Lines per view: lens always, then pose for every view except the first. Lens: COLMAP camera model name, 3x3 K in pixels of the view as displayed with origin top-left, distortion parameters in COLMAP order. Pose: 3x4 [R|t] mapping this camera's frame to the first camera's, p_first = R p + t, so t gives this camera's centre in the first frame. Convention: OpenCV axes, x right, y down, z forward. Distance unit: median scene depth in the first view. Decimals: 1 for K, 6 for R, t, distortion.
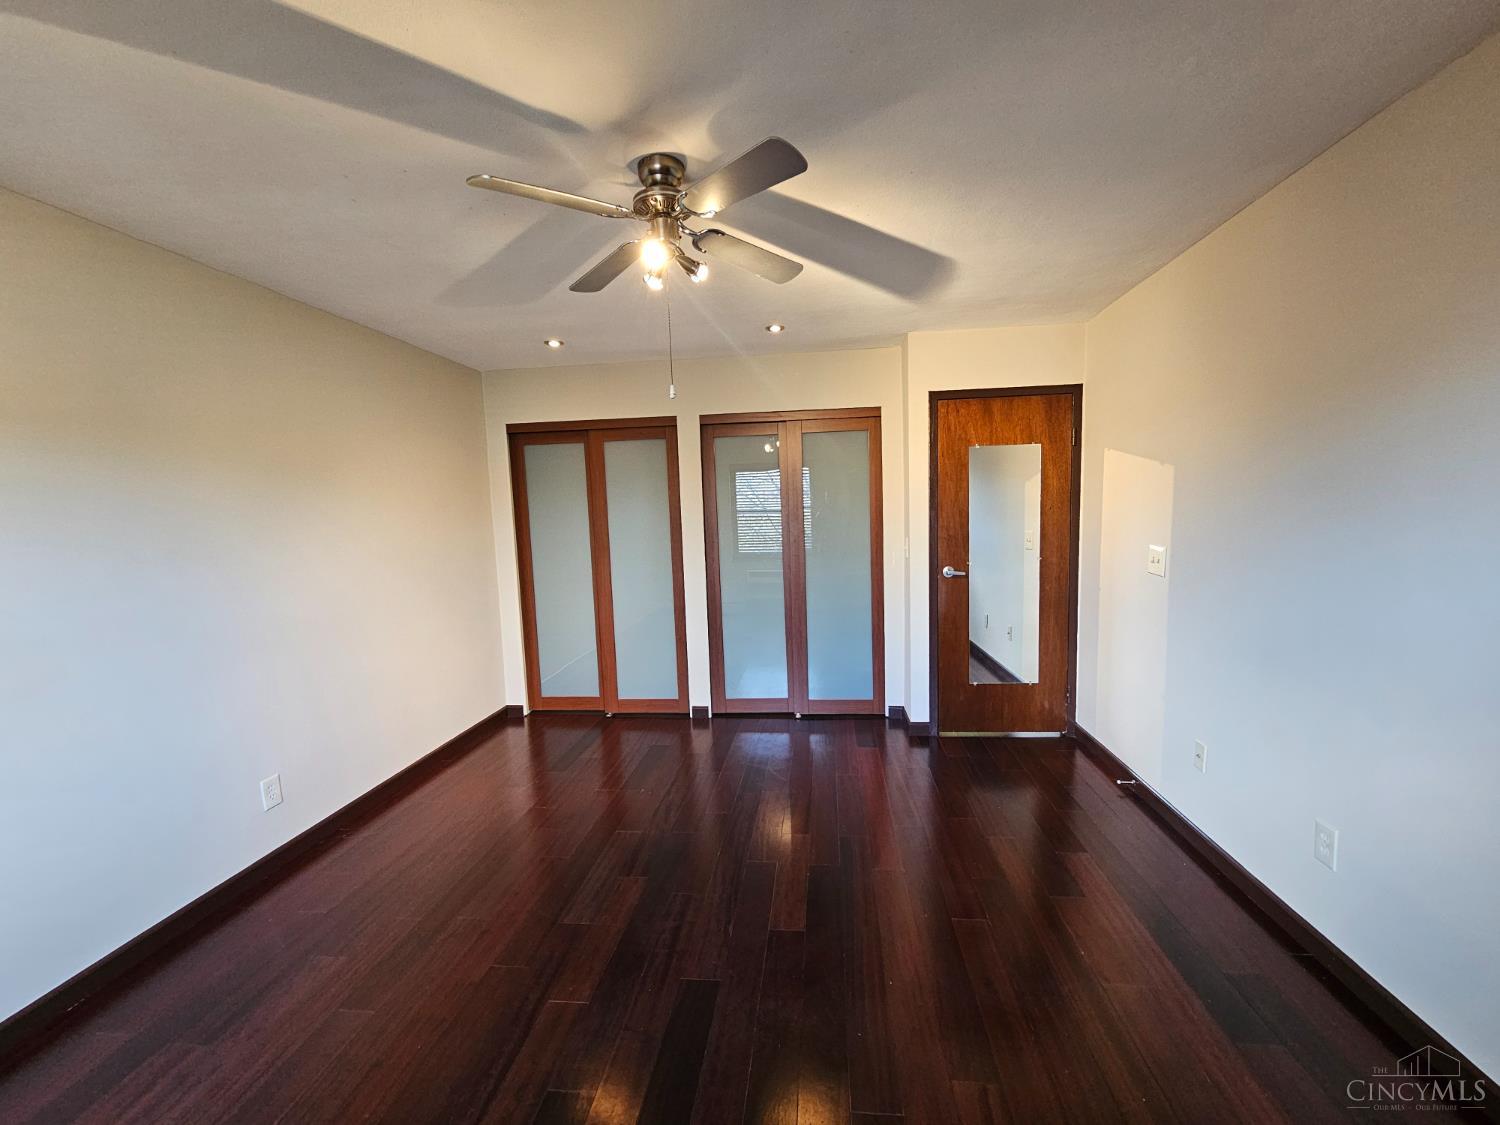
lens RADIAL K [[617.4, 0, 744.7], [0, 617.4, 567.3], [0, 0, 1]] dist [0.001344, -0.004019]
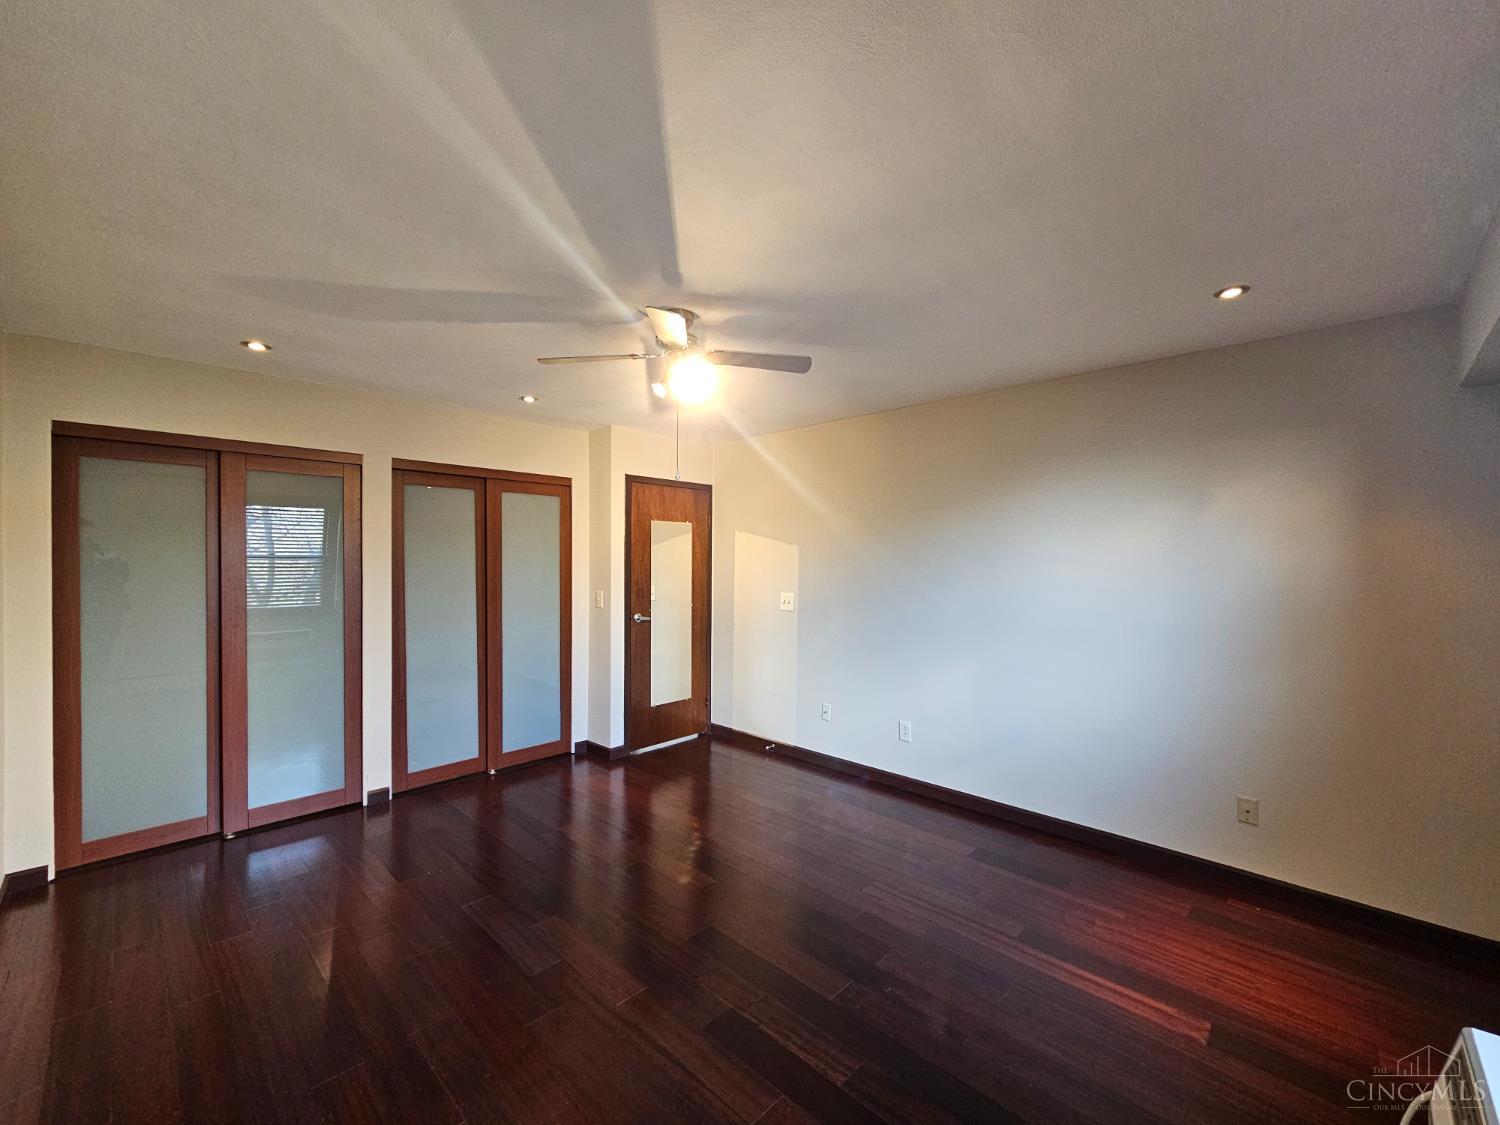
lens RADIAL K [[617.4, 0, 744.7], [0, 617.4, 567.3], [0, 0, 1]] dist [0.001344, -0.004019]
pose [[0.617587, 0.025754, 0.786081, -0.517478], [0.052254, 0.995912, -0.073682, 0.008948], [-0.784765, 0.086581, 0.613716, 0.054841]]
